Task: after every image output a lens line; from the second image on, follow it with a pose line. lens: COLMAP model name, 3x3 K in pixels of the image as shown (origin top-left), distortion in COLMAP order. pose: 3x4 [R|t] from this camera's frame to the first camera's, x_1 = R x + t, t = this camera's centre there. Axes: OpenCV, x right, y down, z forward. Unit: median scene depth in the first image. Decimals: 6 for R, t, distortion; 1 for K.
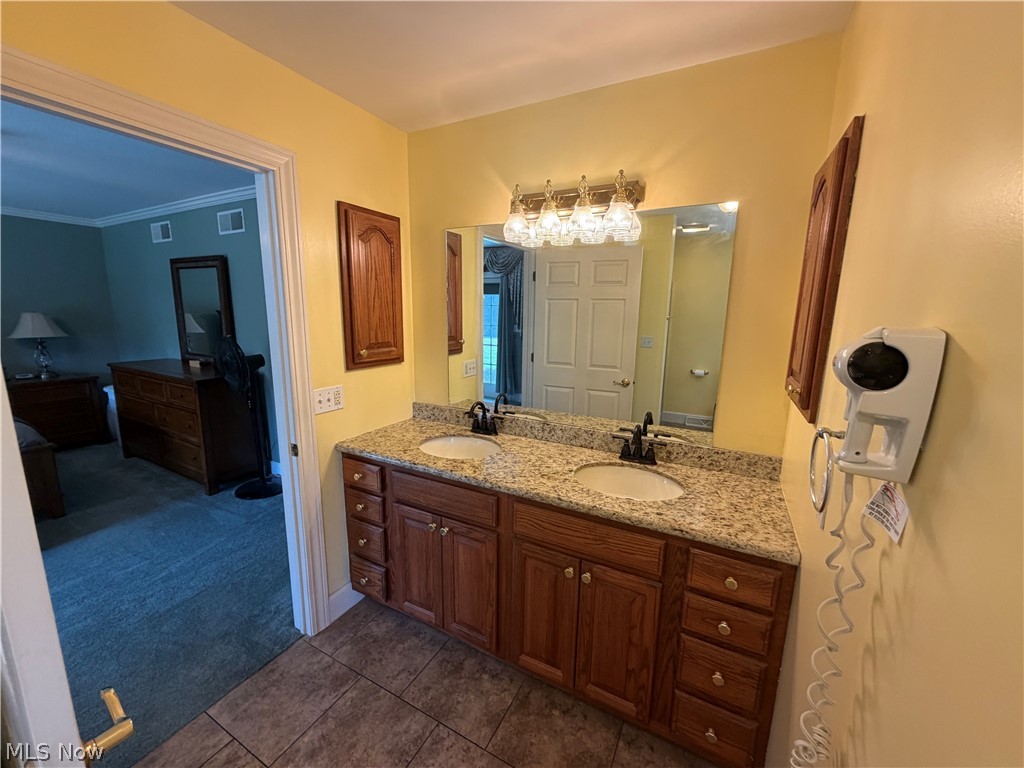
lens RADIAL K [[406.9, 0, 511.6], [0, 406.9, 389.6], [0, 0, 1]] dist [-0.004014, 0.000152]
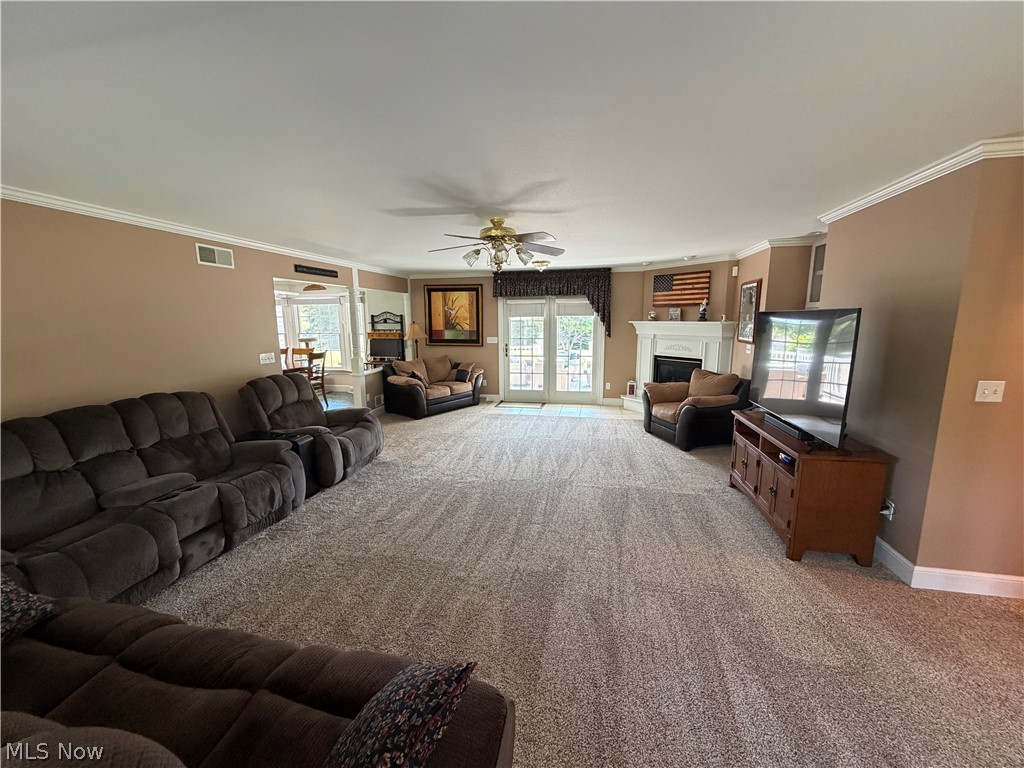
lens RADIAL K [[406.9, 0, 506.7], [0, 406.9, 384.0], [0, 0, 1]] dist [-0.004014, 0.000152]
pose [[-0.278233, -0.172371, 0.944921, -1.887889], [0.183892, 0.956009, 0.228540, -0.164796], [-0.942746, 0.237350, -0.234295, 0.530627]]
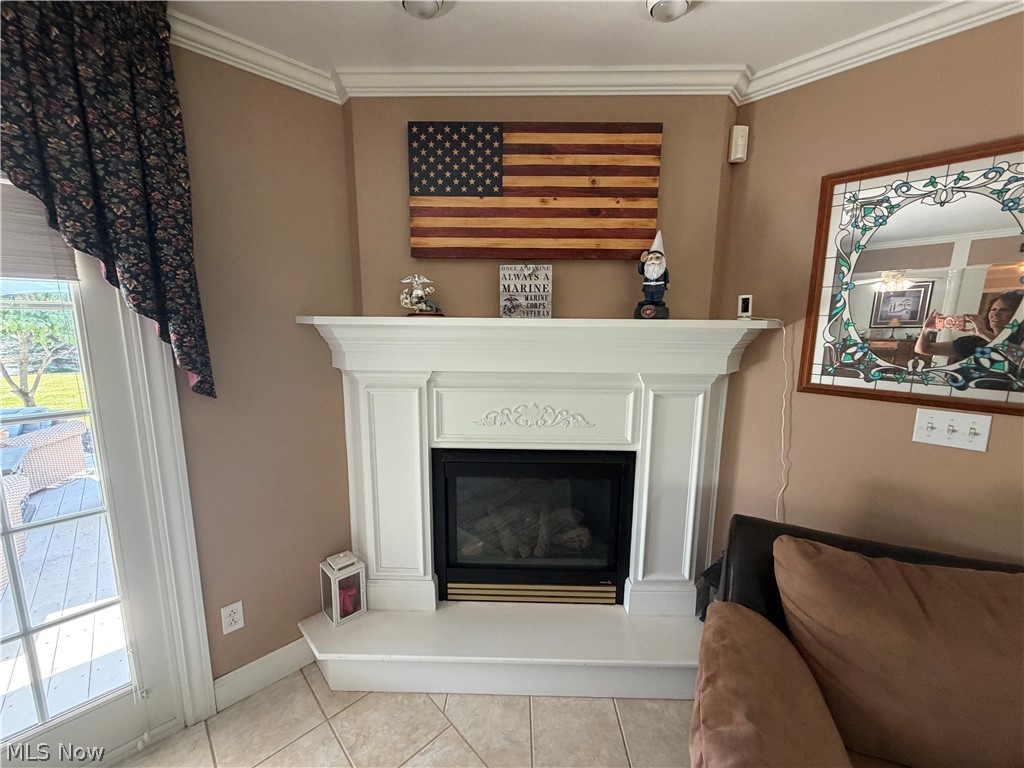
lens RADIAL K [[406.9, 0, 513.7], [0, 406.9, 382.8], [0, 0, 1]] dist [-0.004014, 0.000152]
pose [[-0.953704, -0.074675, 0.291329, -0.534147], [0.029312, 0.940993, 0.337155, 0.023370], [-0.299316, 0.330085, -0.895239, -0.188707]]
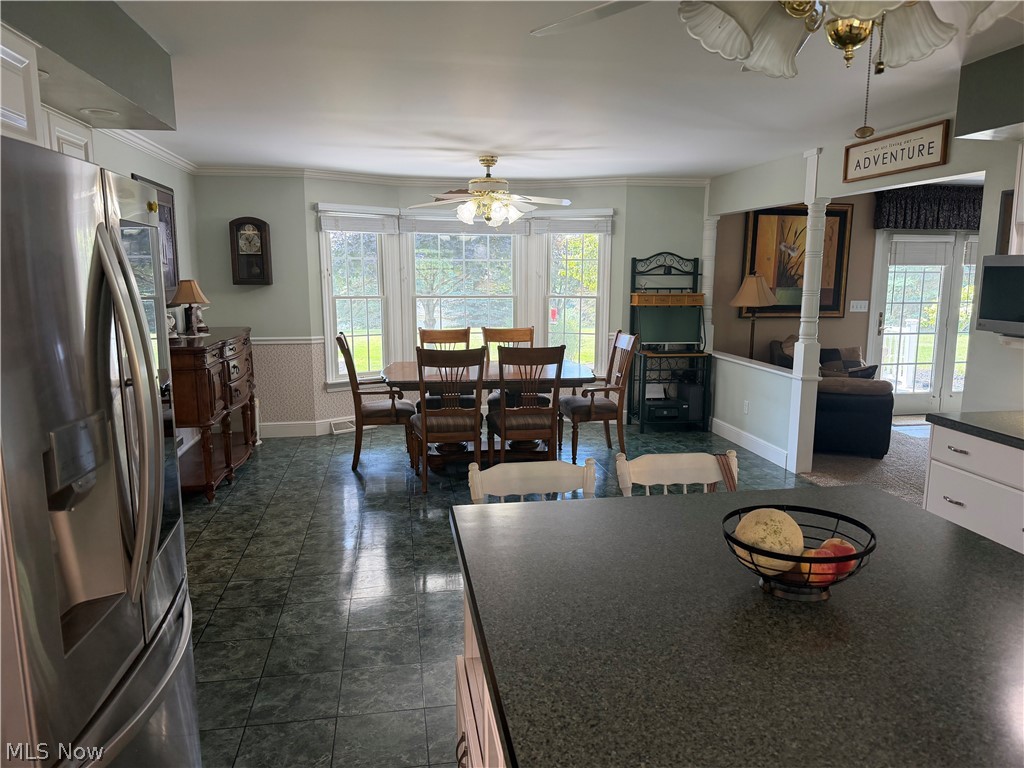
lens RADIAL K [[714.5, 0, 517.5], [0, 714.5, 385.0], [0, 0, 1]] dist [0.062601, -0.009127]
pose [[-0.629881, -0.146570, 0.762737, -0.853268], [0.126884, 0.949421, 0.287227, -0.419289], [-0.766257, 0.277698, -0.579425, 2.053551]]
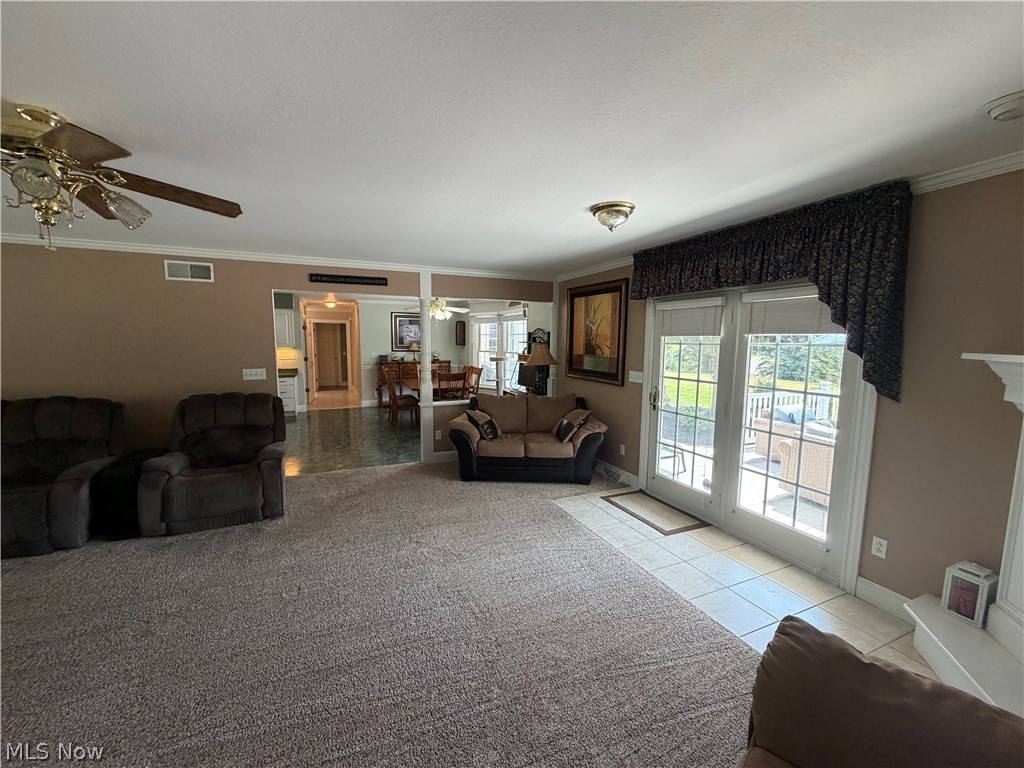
lens RADIAL K [[406.9, 0, 507.7], [0, 406.9, 384.9], [0, 0, 1]] dist [-0.004014, 0.000152]
pose [[0.611001, -0.103711, 0.784807, -0.992378], [0.153148, 0.988138, 0.011350, 0.035544], [-0.776674, 0.113257, 0.619637, -0.370542]]
